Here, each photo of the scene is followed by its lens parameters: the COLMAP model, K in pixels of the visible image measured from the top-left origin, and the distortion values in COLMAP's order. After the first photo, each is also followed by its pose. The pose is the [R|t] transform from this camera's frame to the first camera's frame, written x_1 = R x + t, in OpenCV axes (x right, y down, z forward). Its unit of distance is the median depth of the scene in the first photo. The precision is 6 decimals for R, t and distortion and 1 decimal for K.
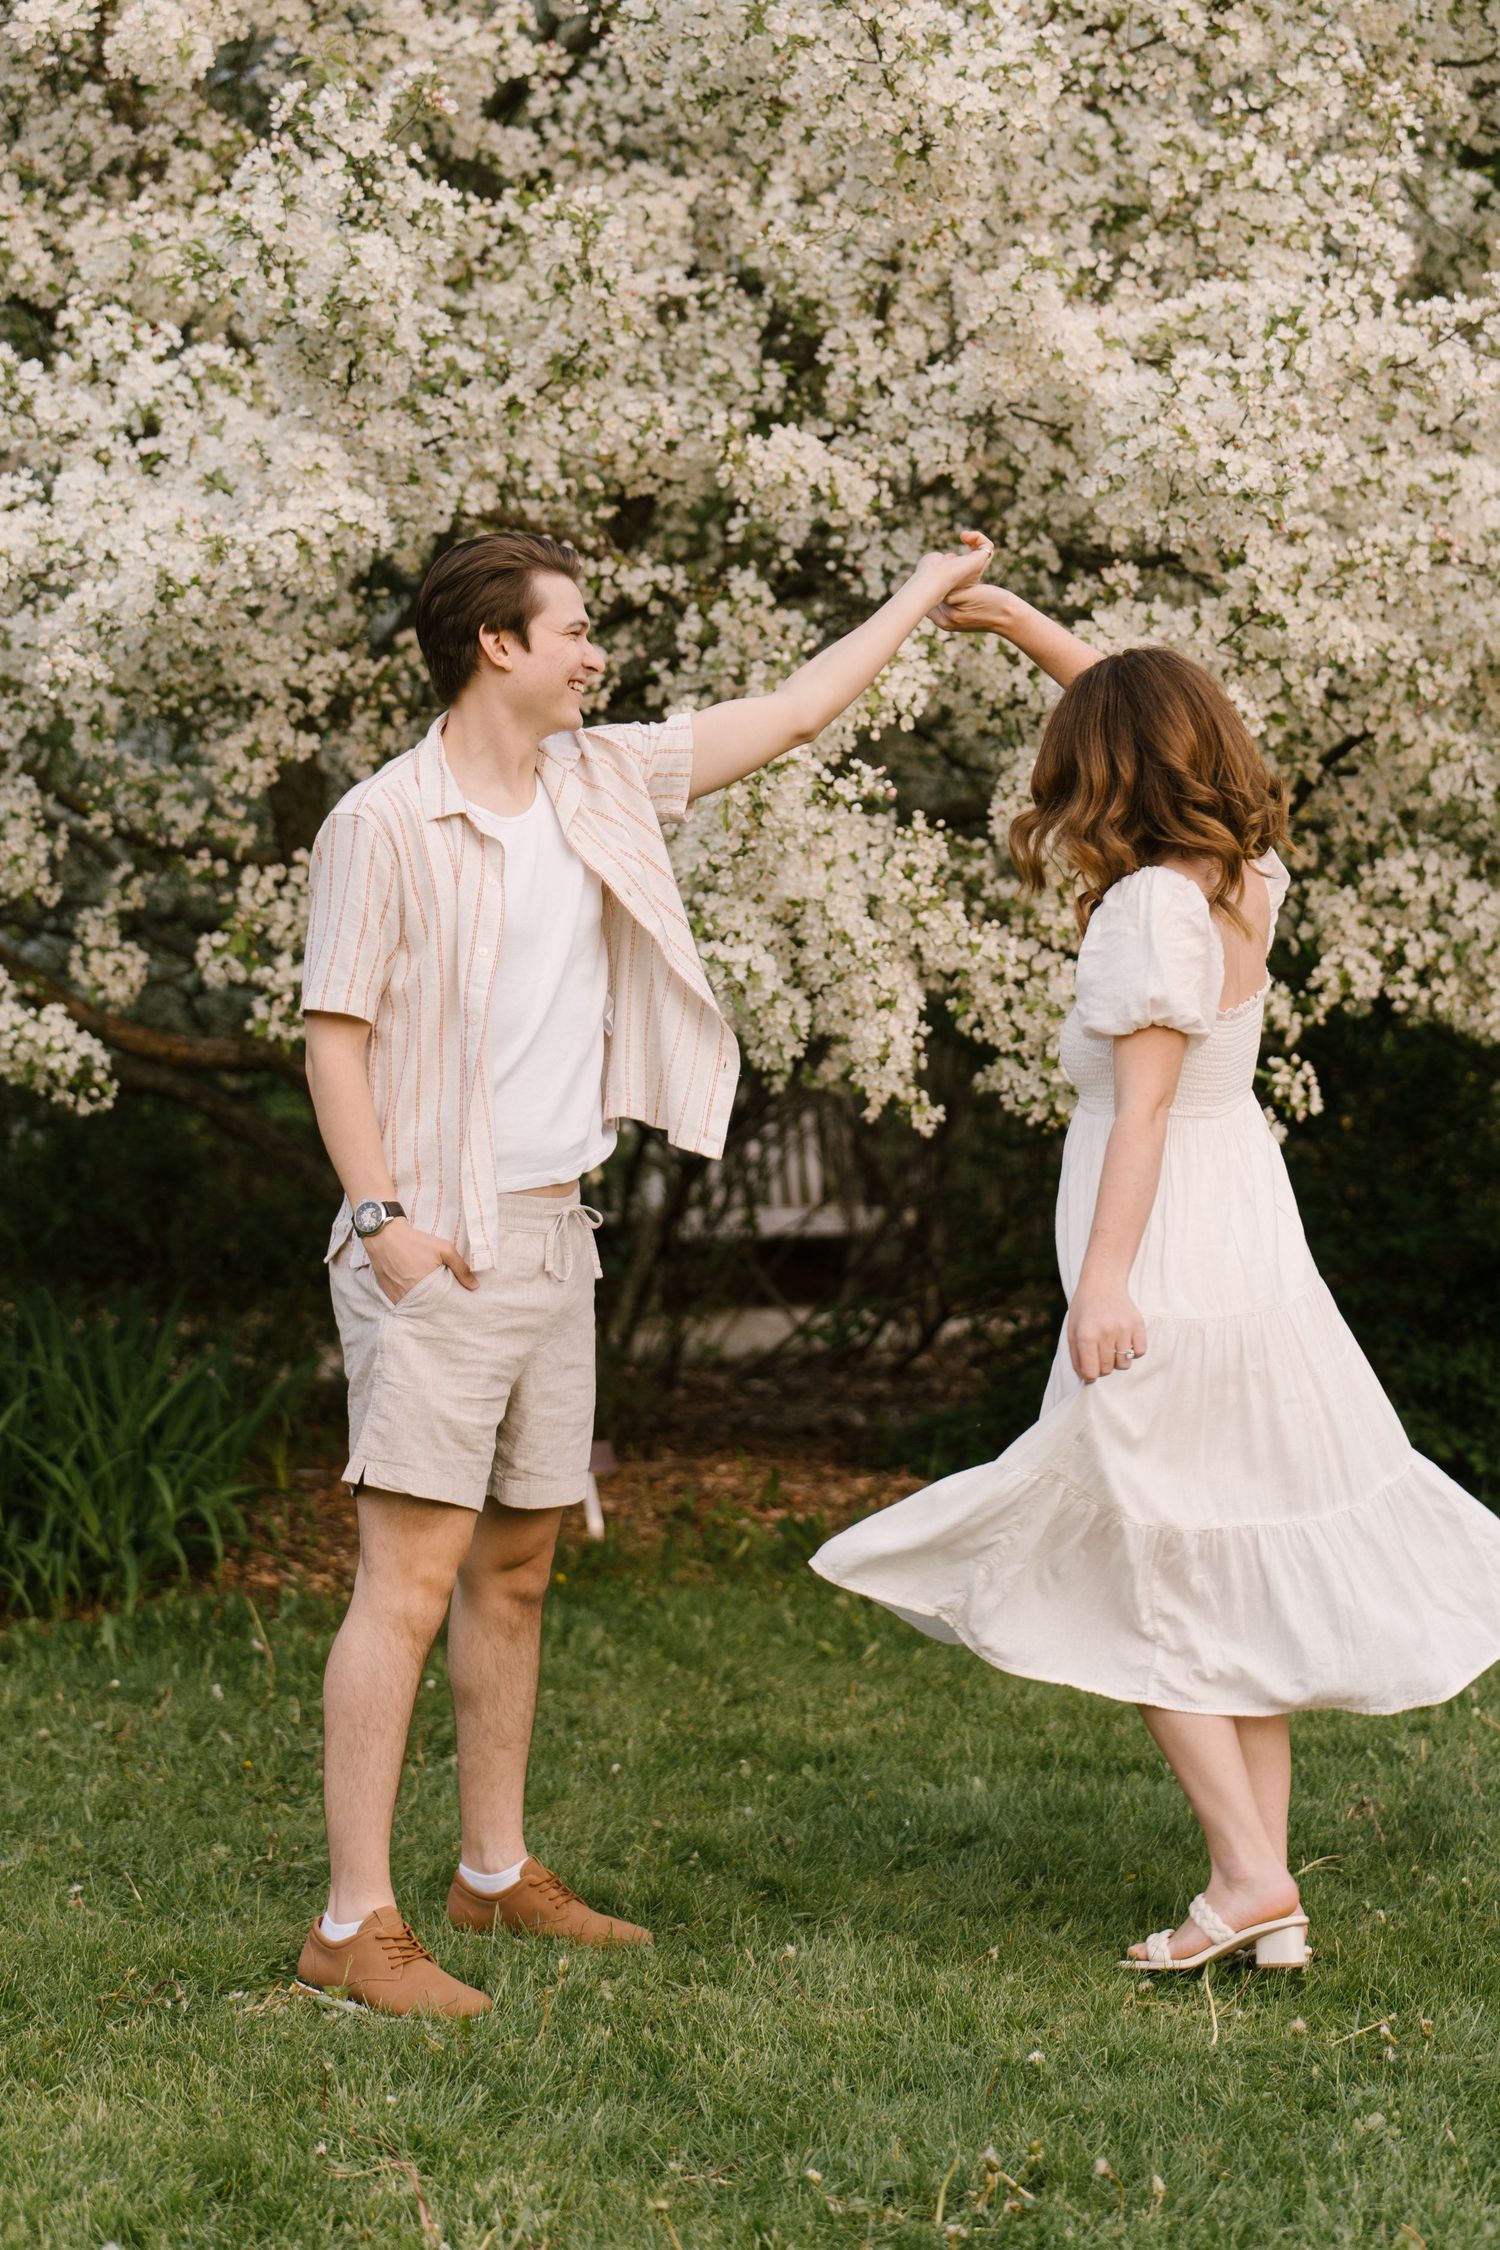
lens RADIAL K [[4732.6, 0, 750.0], [0, 4732.6, 1125.0], [0, 0, 1]] dist [0.041364, 0.156989]
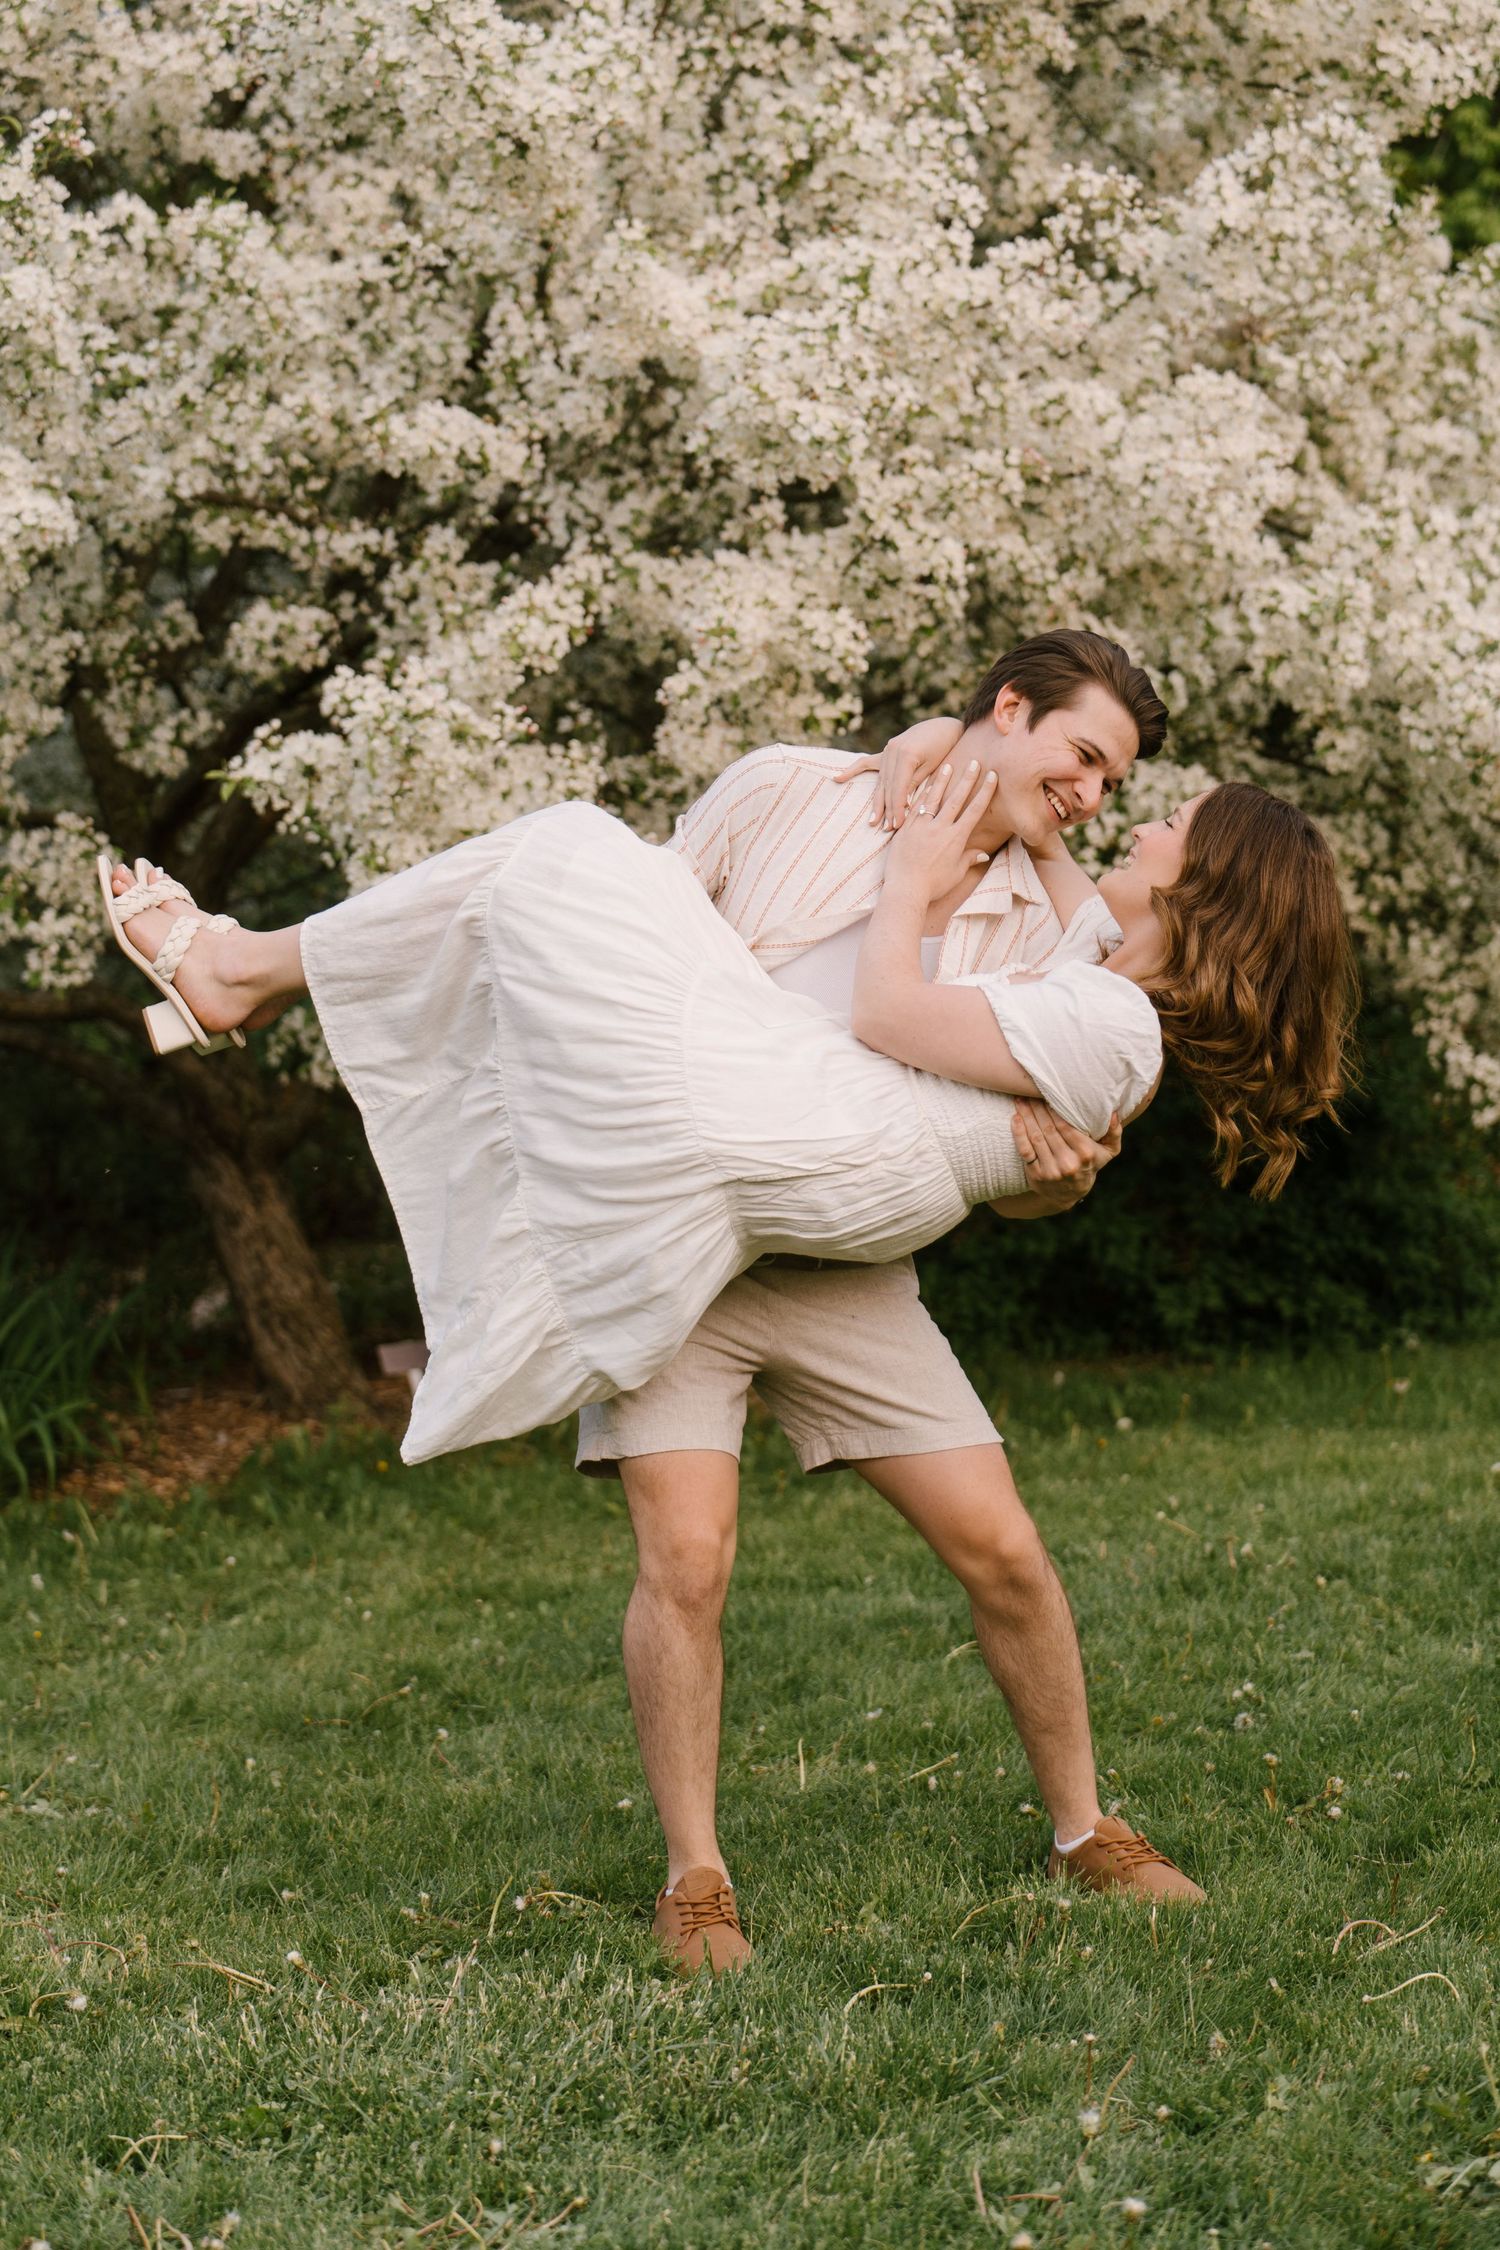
lens RADIAL K [[5043.2, 0, 750.0], [0, 5043.2, 1125.0], [0, 0, 1]] dist [0.025333, 0.389365]
pose [[0.996787, -0.071300, -0.036501, 0.105318], [0.071862, 0.997312, 0.014314, 0.008873], [0.035383, -0.016891, 0.999231, -0.169504]]
